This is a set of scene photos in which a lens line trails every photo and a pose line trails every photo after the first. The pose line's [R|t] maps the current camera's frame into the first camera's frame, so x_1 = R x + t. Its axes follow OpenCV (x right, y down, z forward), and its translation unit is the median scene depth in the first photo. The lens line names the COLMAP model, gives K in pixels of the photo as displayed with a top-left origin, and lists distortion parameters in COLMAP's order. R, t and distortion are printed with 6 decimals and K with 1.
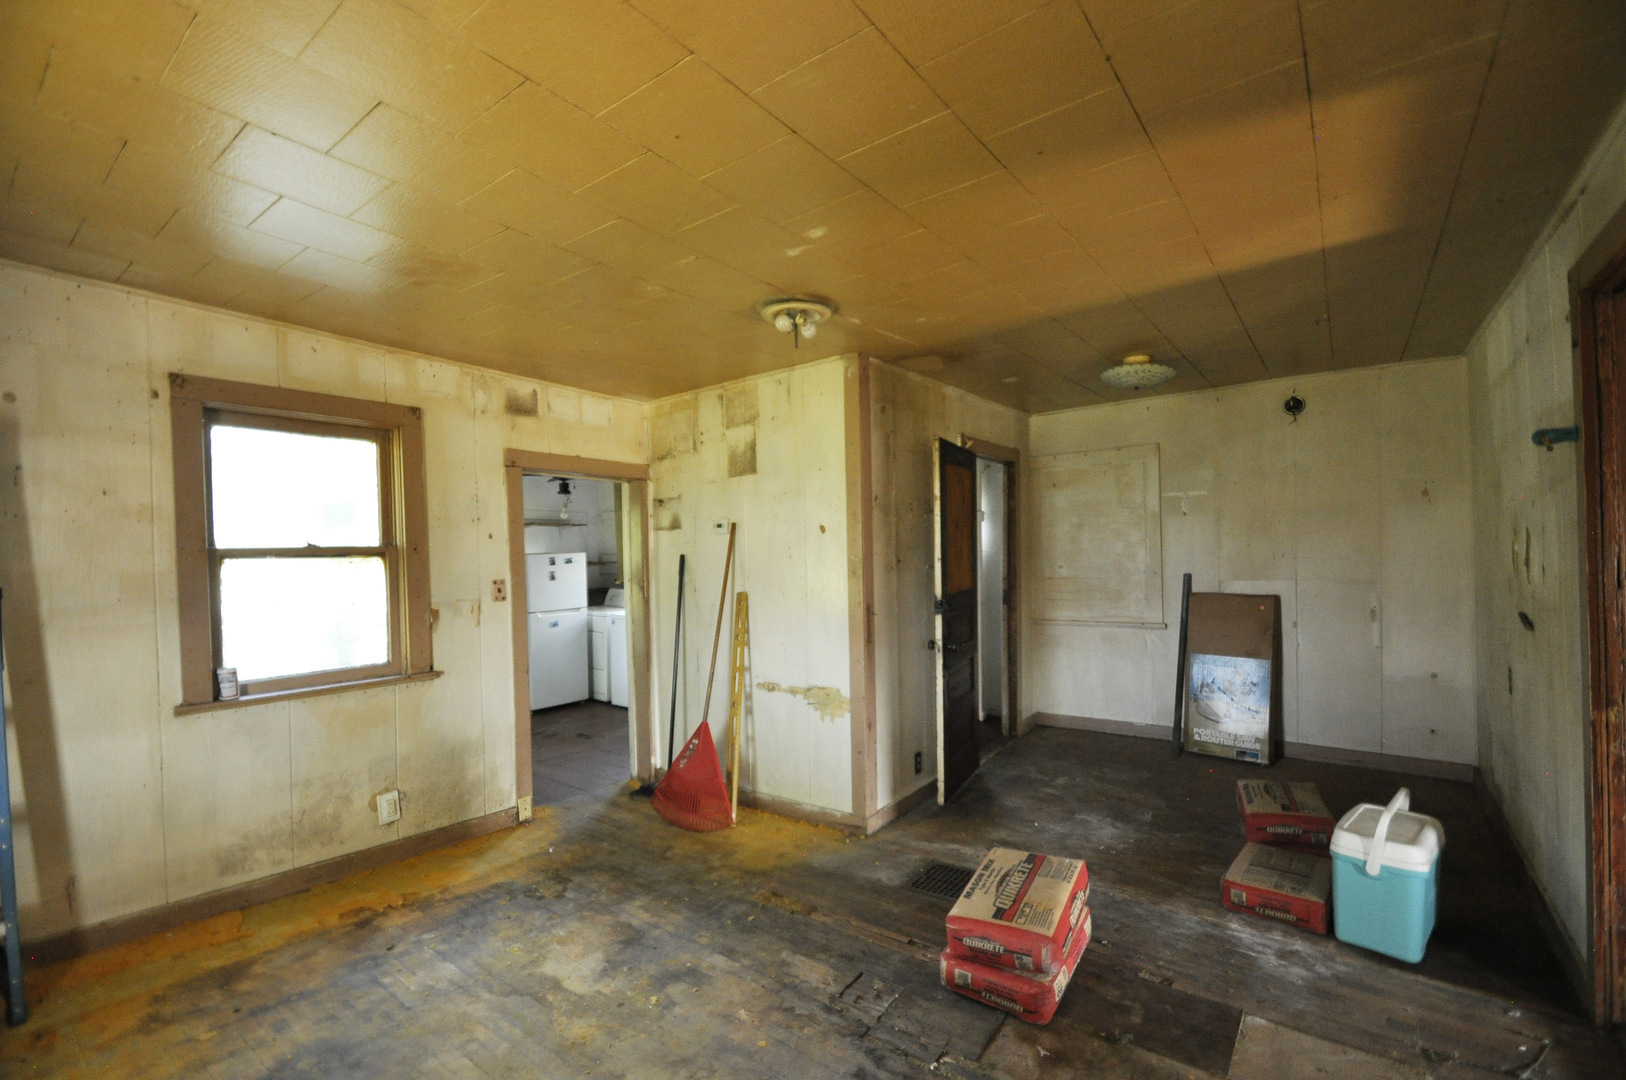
lens RADIAL K [[714.5, 0, 809.1], [0, 714.5, 551.8], [0, 0, 1]] dist [0.011140, -0.015218]
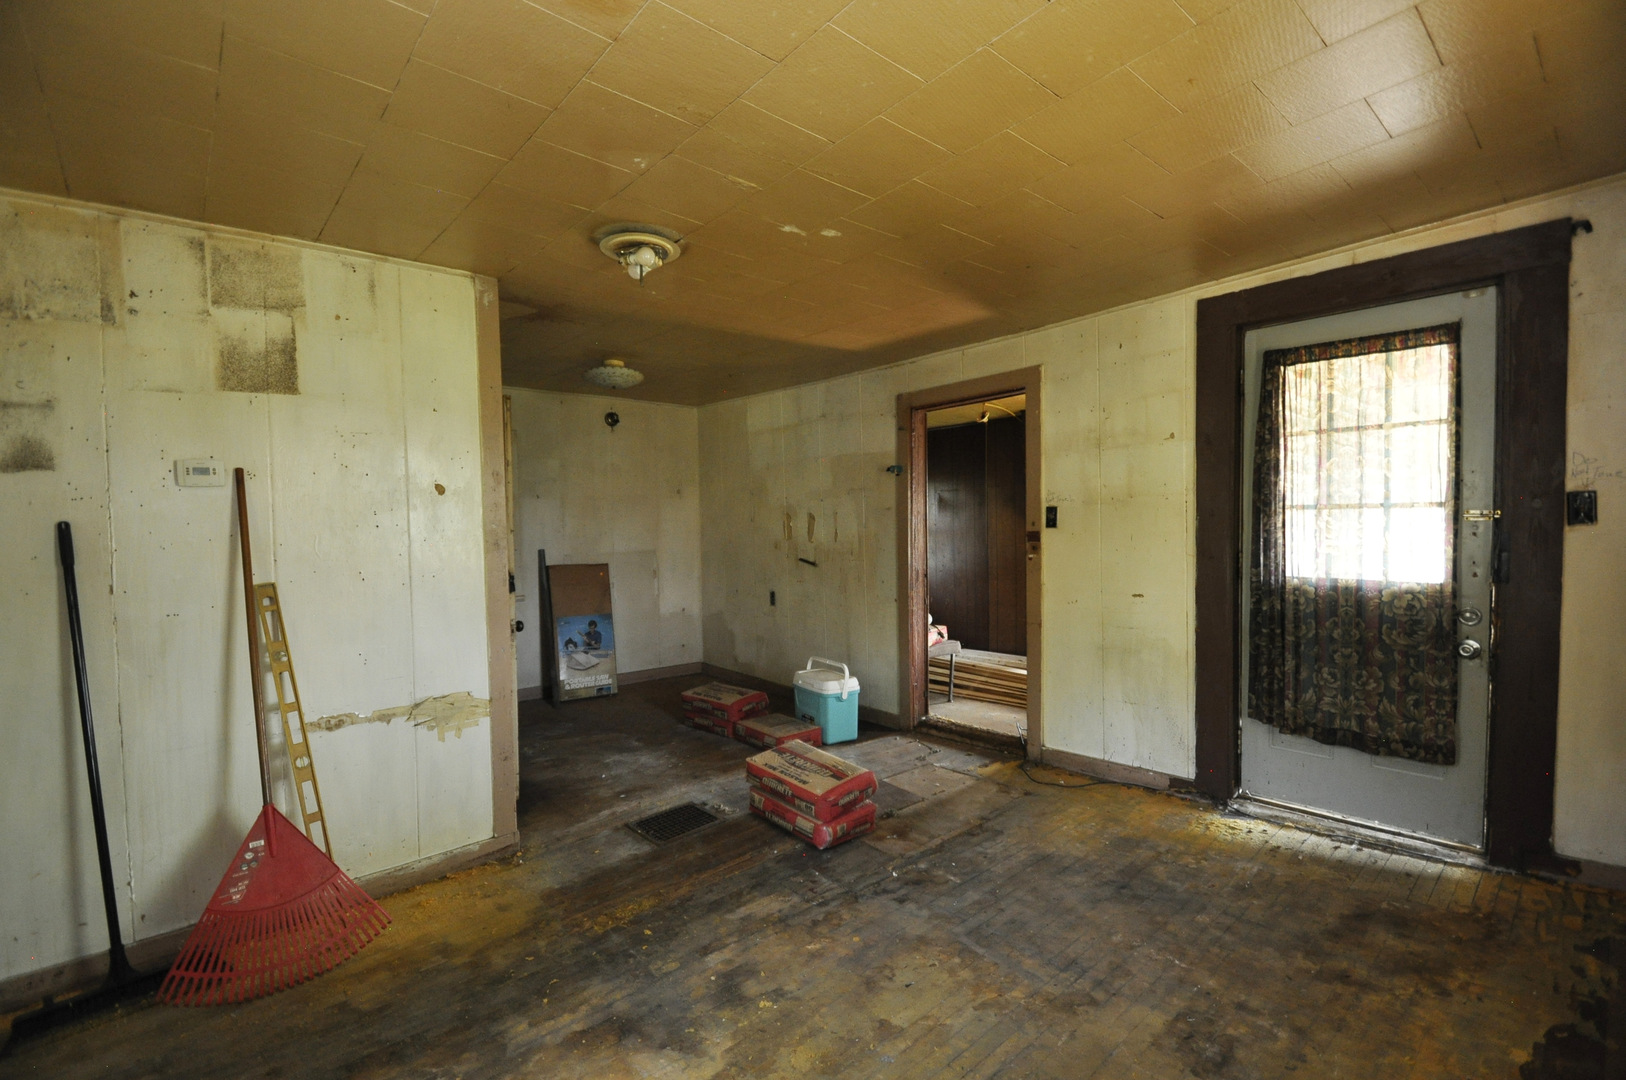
lens RADIAL K [[714.5, 0, 809.1], [0, 714.5, 551.8], [0, 0, 1]] dist [0.011140, -0.015218]
pose [[0.197413, -0.019299, 0.980130, -0.783501], [0.016139, 0.999735, 0.016435, 0.034296], [-0.980188, 0.012574, 0.197672, 0.557079]]
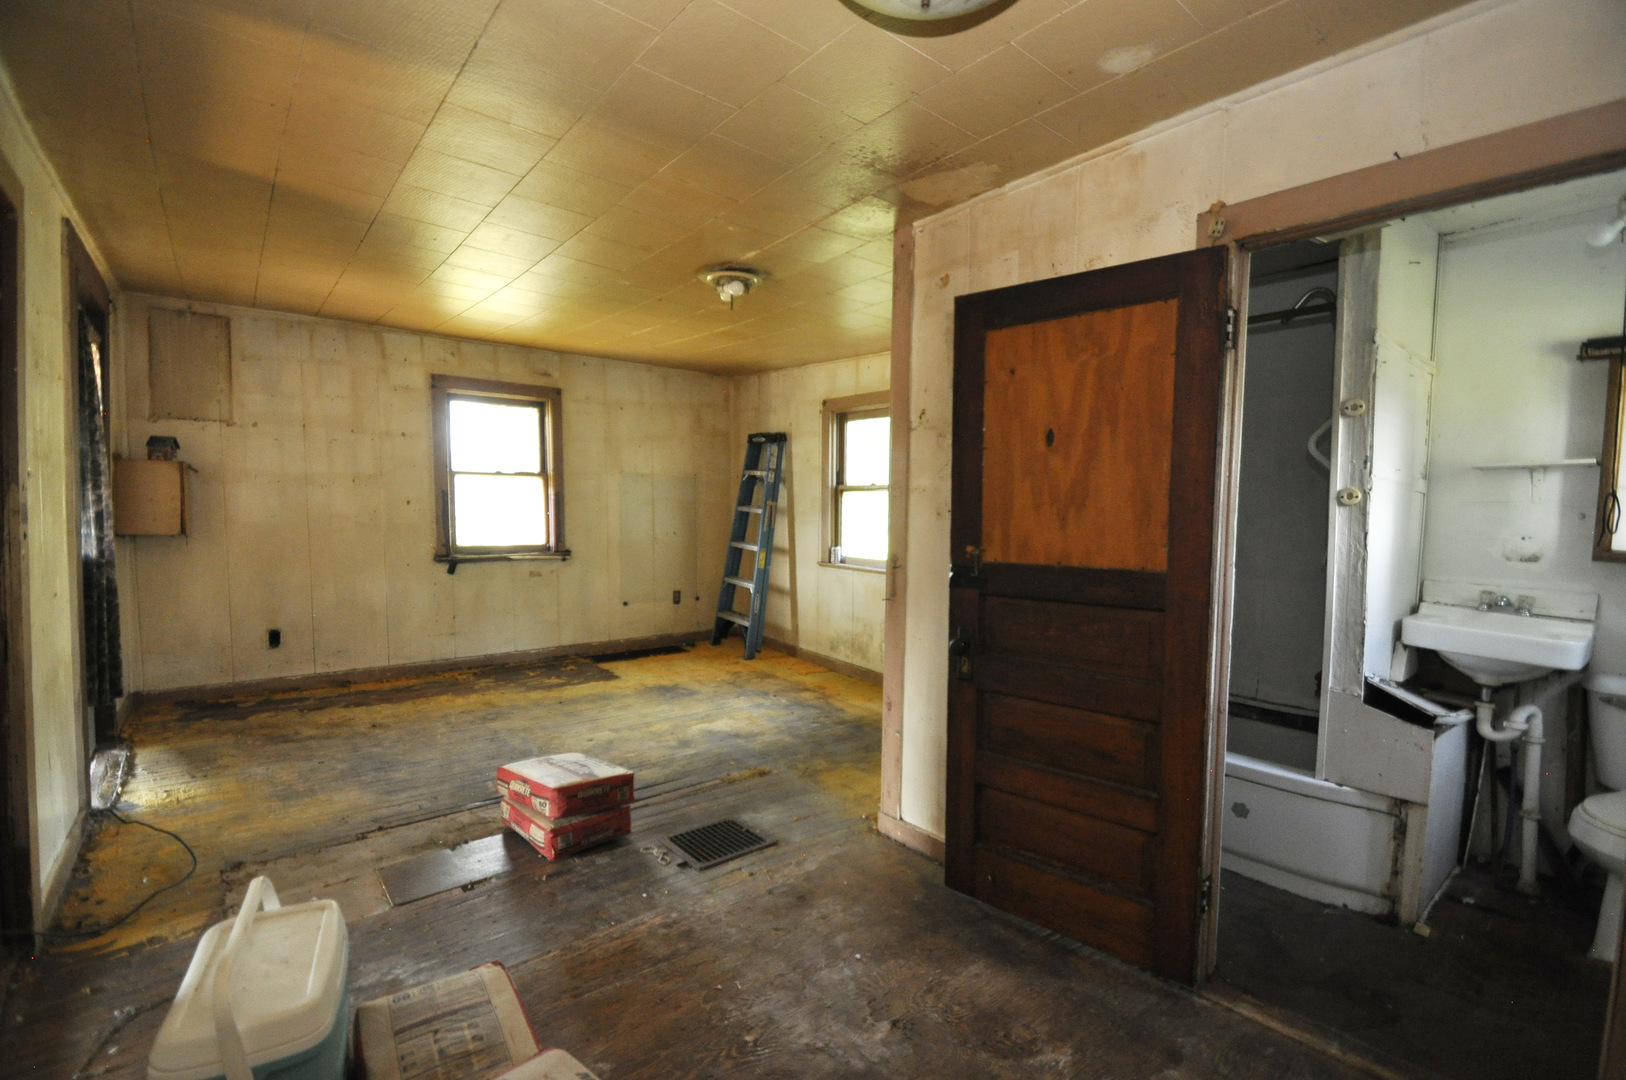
lens RADIAL K [[714.5, 0, 809.1], [0, 714.5, 551.8], [0, 0, 1]] dist [0.011140, -0.015218]
pose [[-0.229676, 0.083980, -0.969637, 1.008028], [-0.014920, 0.995849, 0.089784, 0.000340], [0.973153, 0.035088, -0.227470, 1.261097]]
